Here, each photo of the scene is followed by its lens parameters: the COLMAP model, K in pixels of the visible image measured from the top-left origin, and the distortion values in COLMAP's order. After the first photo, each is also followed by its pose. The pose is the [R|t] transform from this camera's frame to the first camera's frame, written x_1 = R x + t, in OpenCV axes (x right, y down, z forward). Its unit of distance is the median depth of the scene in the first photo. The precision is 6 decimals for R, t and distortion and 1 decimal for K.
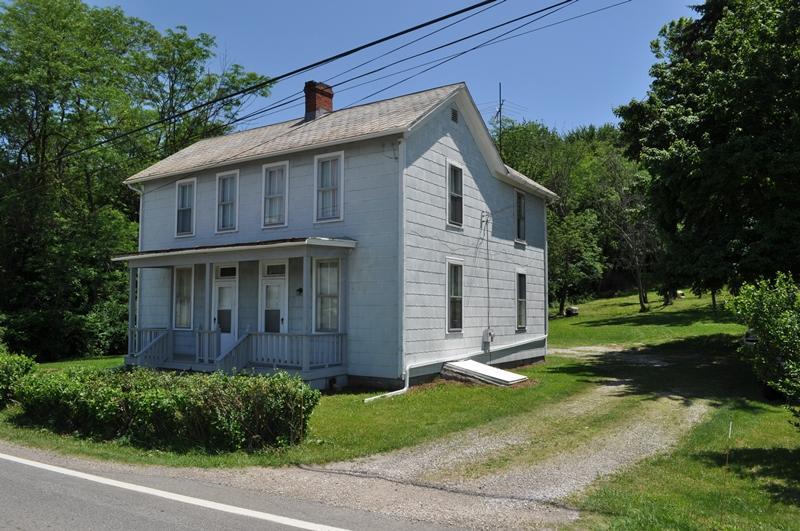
lens RADIAL K [[624.3, 0, 400.0], [0, 624.3, 265.5], [0, 0, 1]] dist [-0.070480, -0.002378]
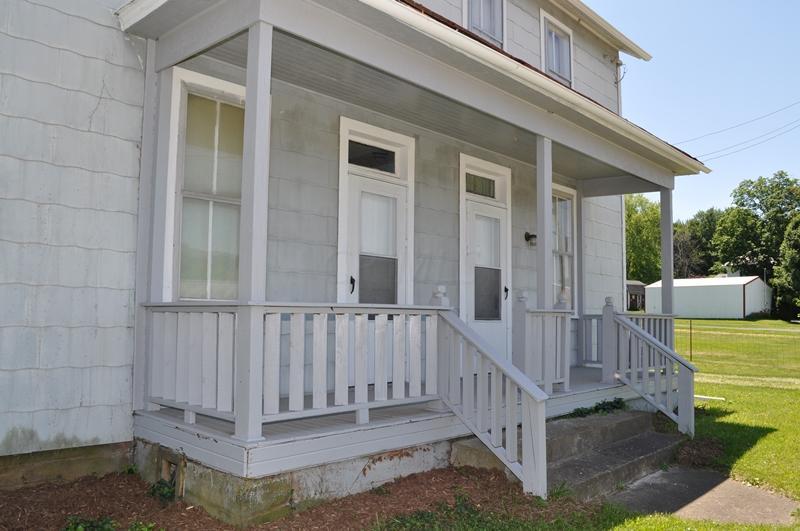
lens RADIAL K [[624.3, 0, 400.0], [0, 624.3, 265.5], [0, 0, 1]] dist [-0.070480, -0.002378]
pose [[0.195678, 0.078151, 0.977549, -0.639595], [-0.094741, 0.993663, -0.060474, 0.097957], [-0.976081, -0.080781, 0.201843, 0.910705]]
